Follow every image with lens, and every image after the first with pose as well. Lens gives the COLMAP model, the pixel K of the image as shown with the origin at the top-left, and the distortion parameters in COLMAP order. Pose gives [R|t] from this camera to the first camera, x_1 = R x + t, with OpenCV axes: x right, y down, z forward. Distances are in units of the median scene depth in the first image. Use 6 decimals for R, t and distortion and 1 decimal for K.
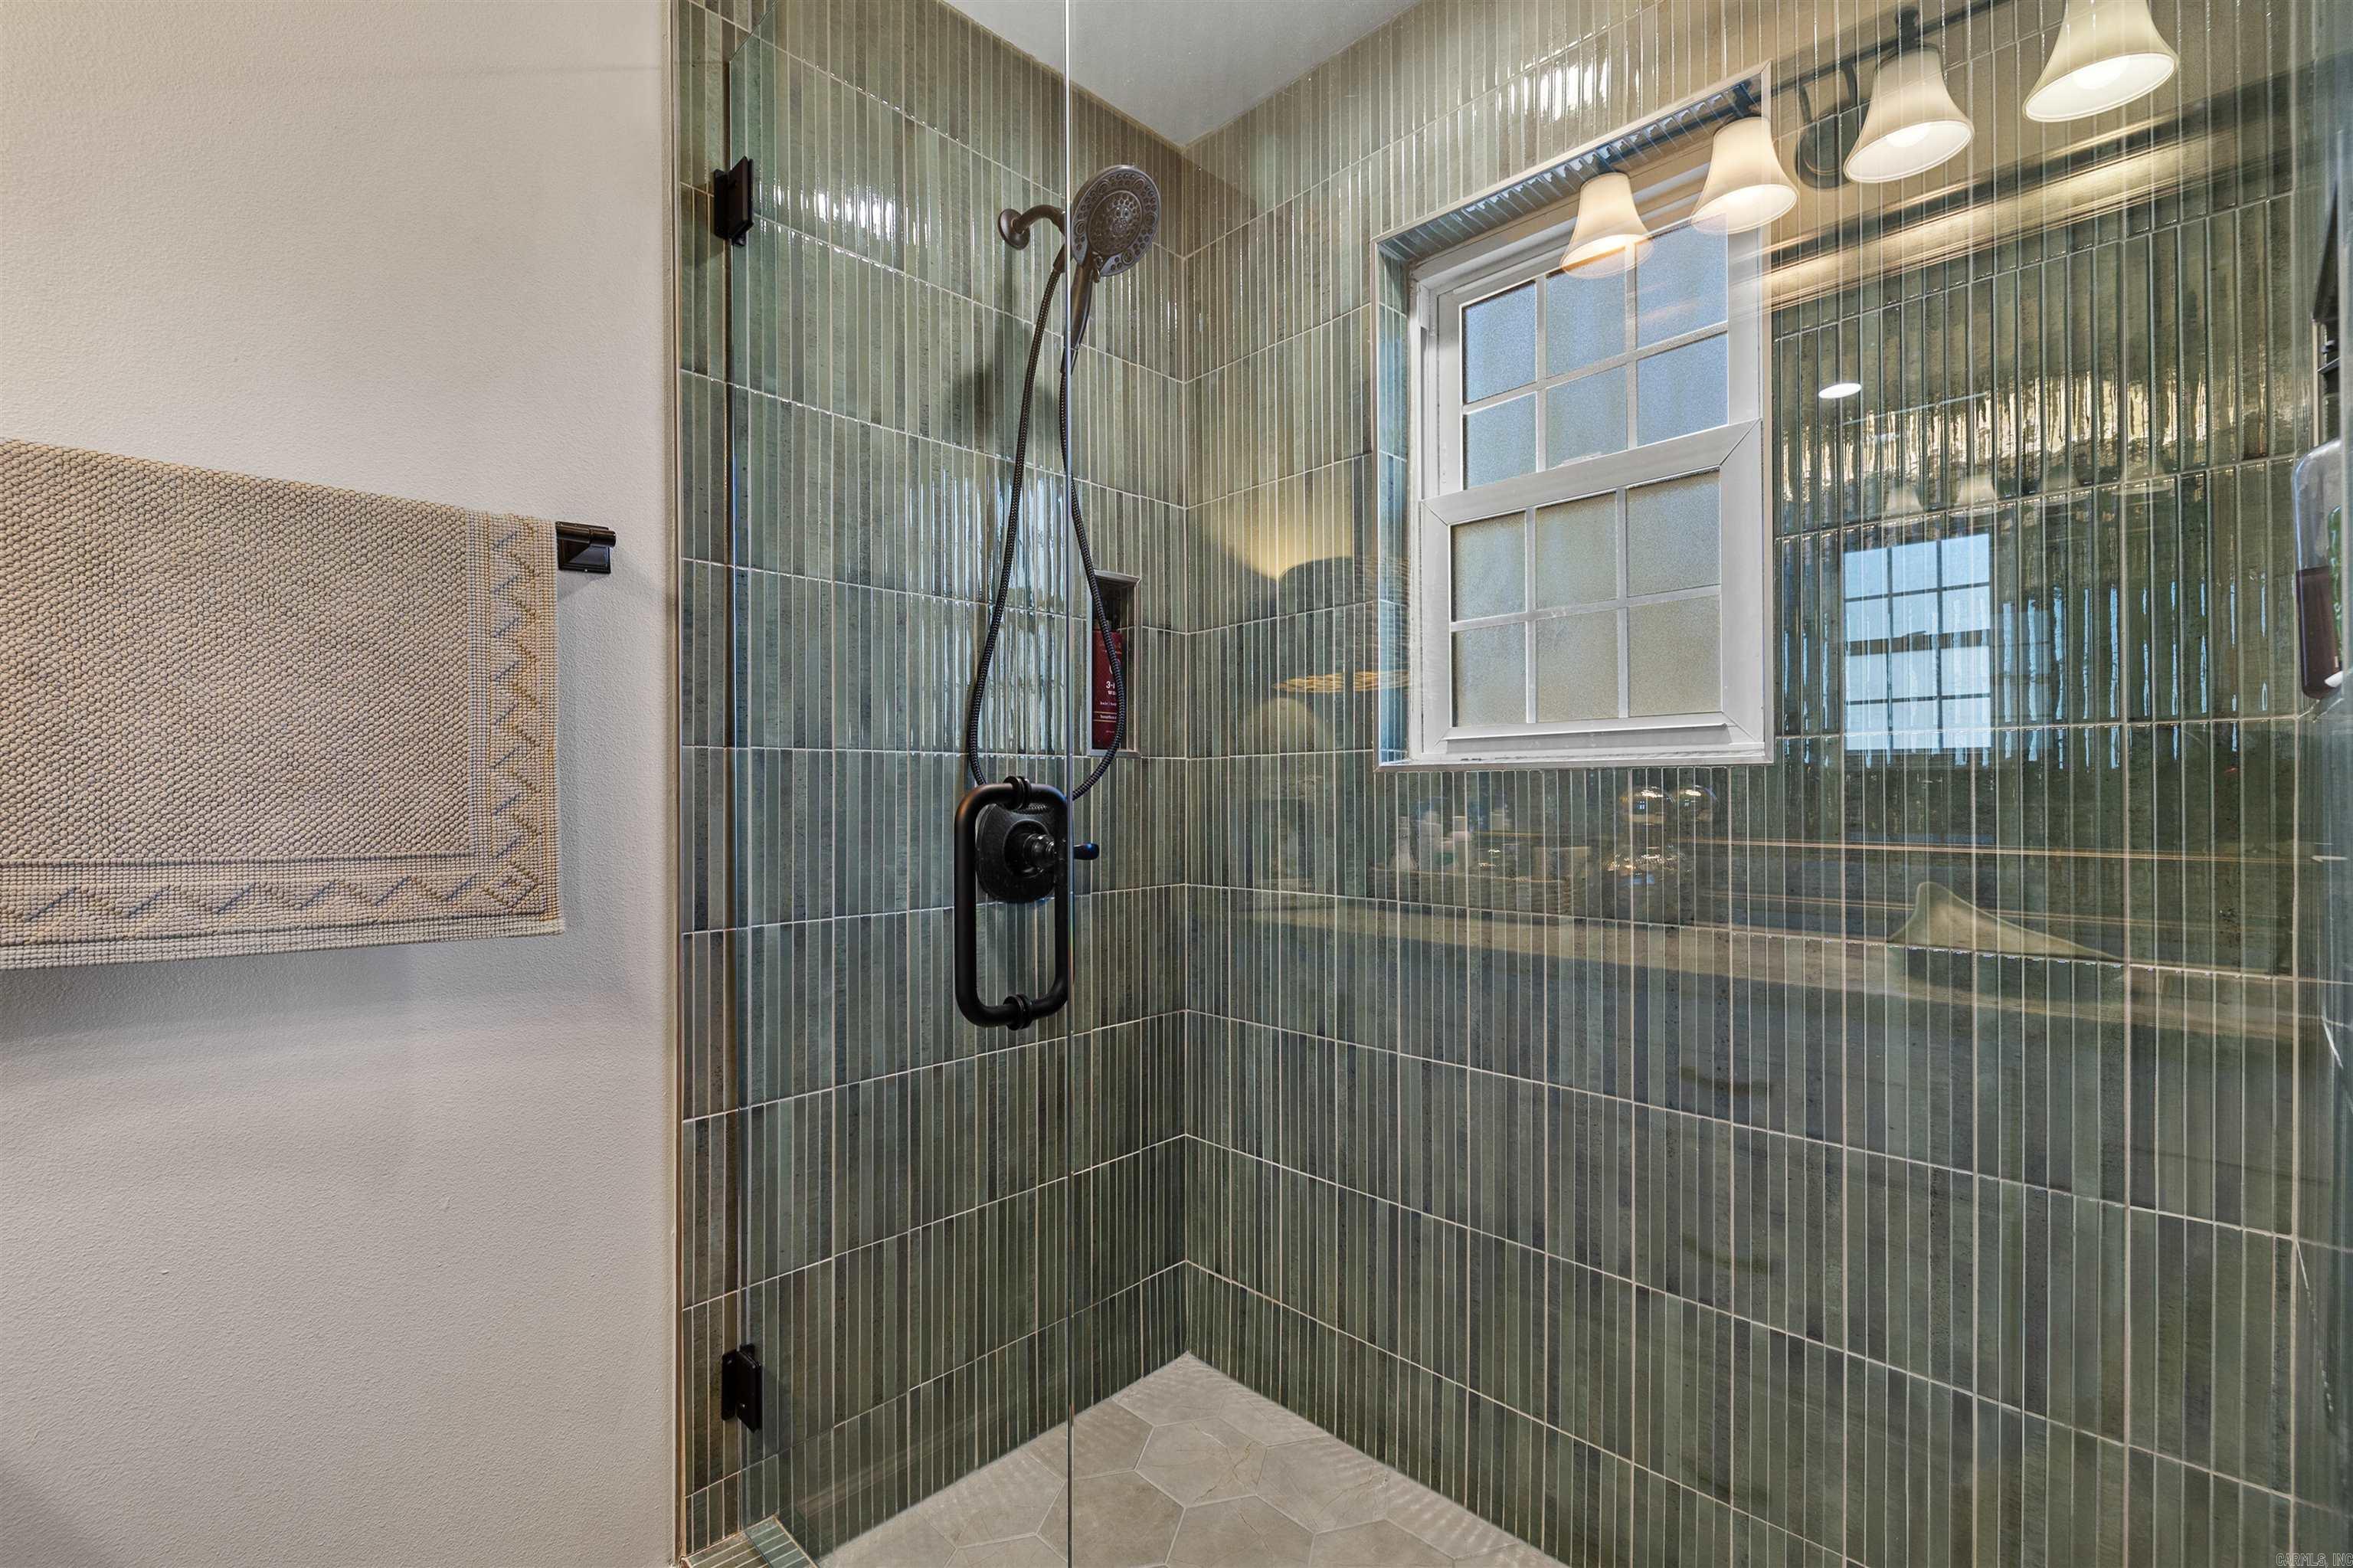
lens RADIAL K [[1008.0, 0, 1162.9], [0, 1008.0, 791.7], [0, 0, 1]] dist [-0.001897, -0.000049]
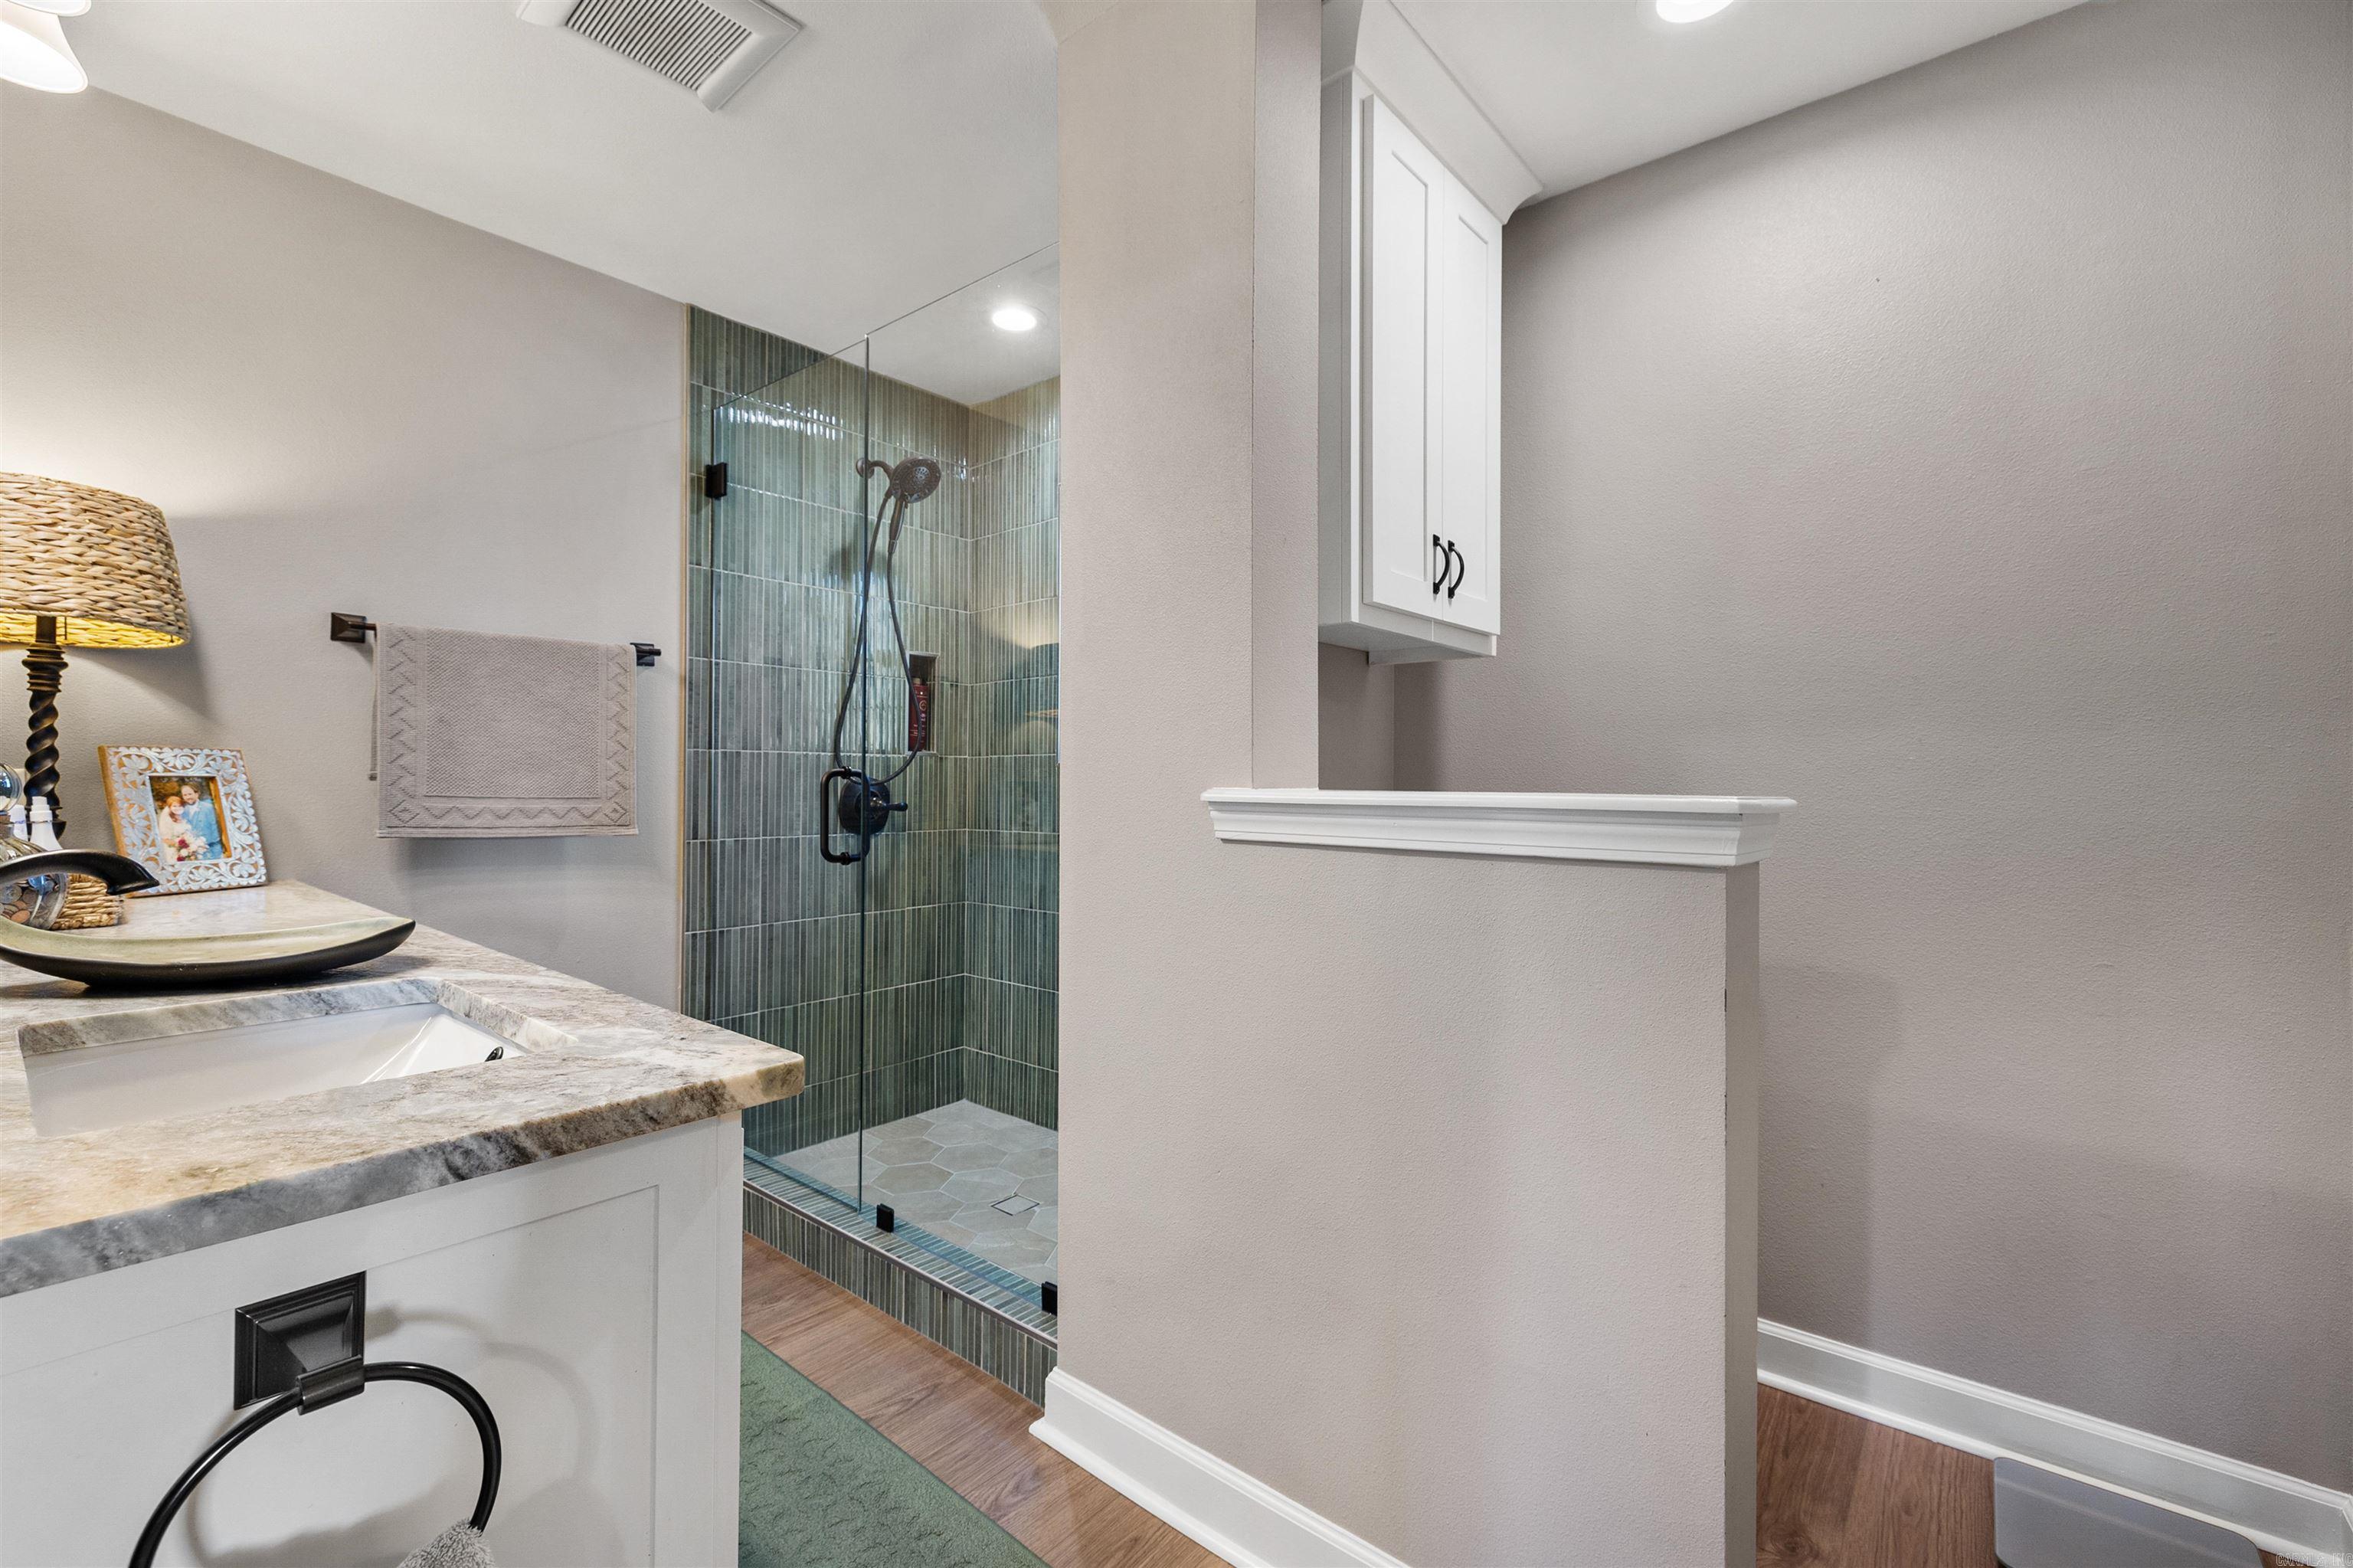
lens RADIAL K [[999.6, 0, 1174.6], [0, 999.6, 782.6], [0, 0, 1]] dist [-0.002652, -0.000702]
pose [[0.994002, 0.012085, 0.108690, 0.228459], [-0.012099, 0.999927, -0.000533, 0.009509], [-0.108688, -0.000785, 0.994076, -0.896870]]
